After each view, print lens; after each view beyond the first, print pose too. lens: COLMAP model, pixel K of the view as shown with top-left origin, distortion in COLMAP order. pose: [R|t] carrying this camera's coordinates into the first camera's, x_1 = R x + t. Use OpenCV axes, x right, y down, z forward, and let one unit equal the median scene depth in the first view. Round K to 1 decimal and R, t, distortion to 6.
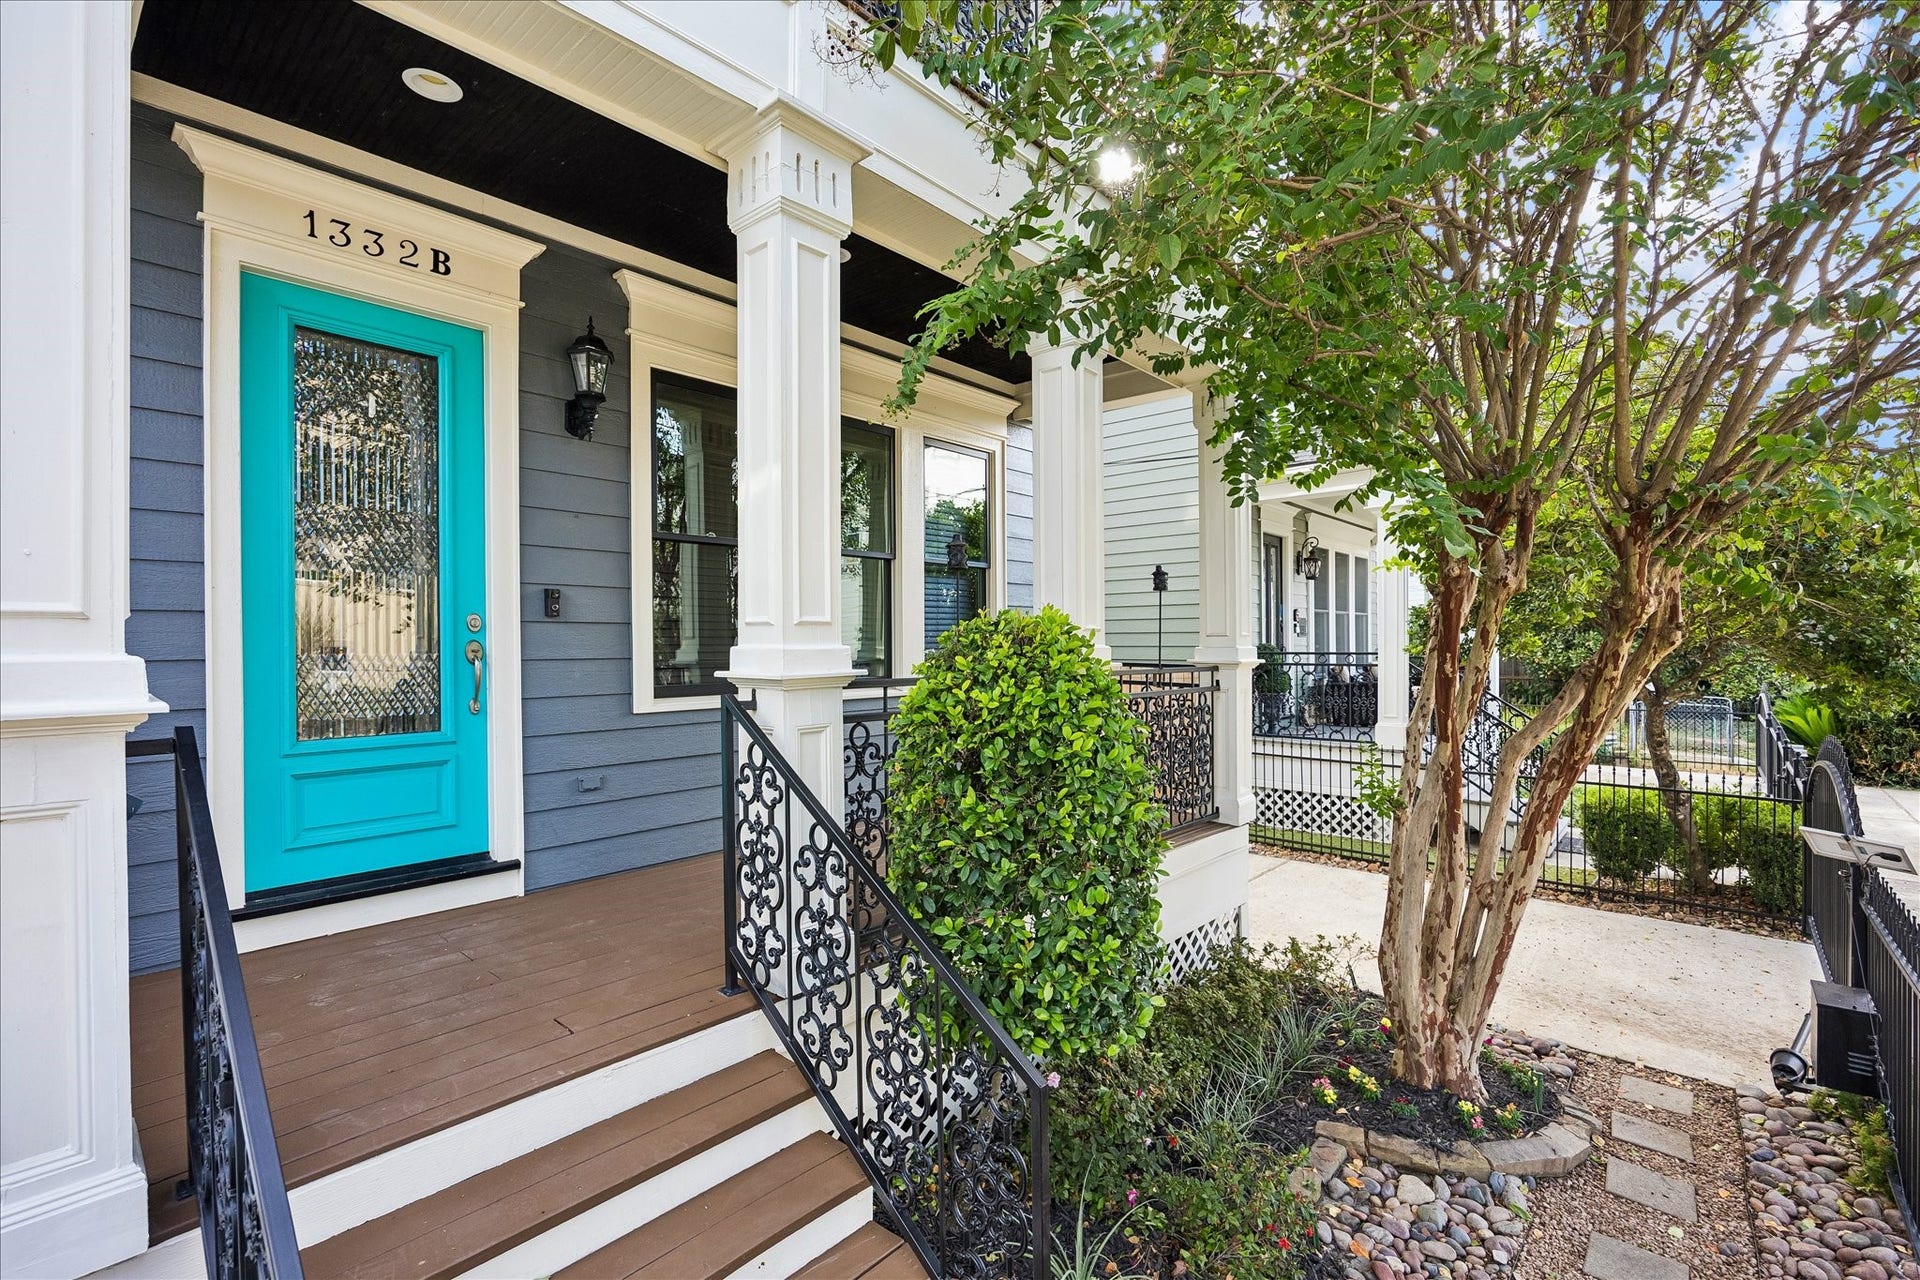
lens RADIAL K [[903.0, 0, 962.8], [0, 903.0, 642.4], [0, 0, 1]] dist [0.000000, 0.000048]
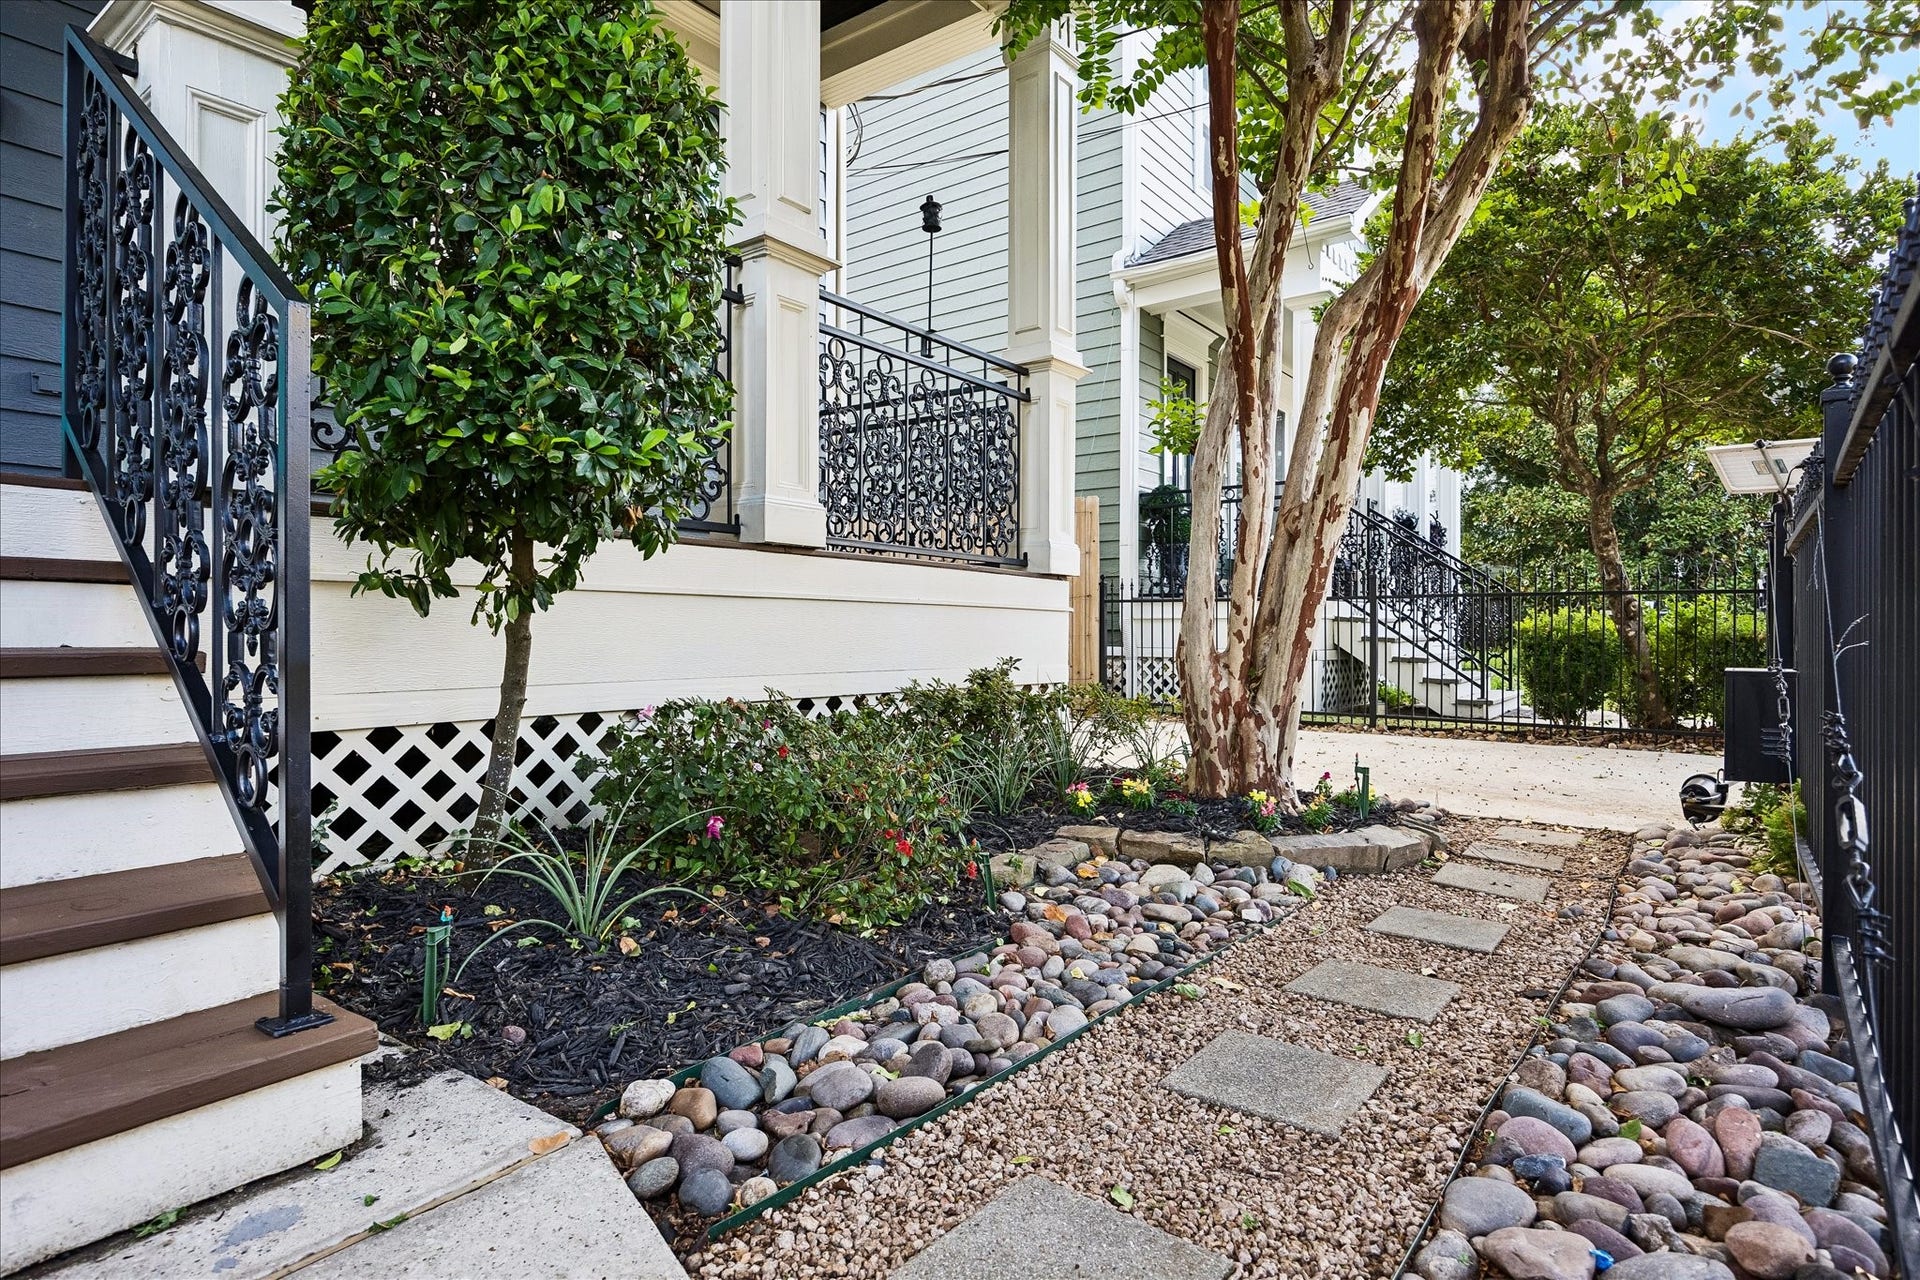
lens RADIAL K [[1056.4, 0, 956.2], [0, 1056.4, 640.0], [0, 0, 1]] dist [0.002261, 0.000645]
pose [[0.998769, 0.009639, 0.048653, 0.257401], [-0.009367, 0.999939, -0.005805, 0.376565], [-0.048706, 0.005342, 0.998799, 0.148295]]
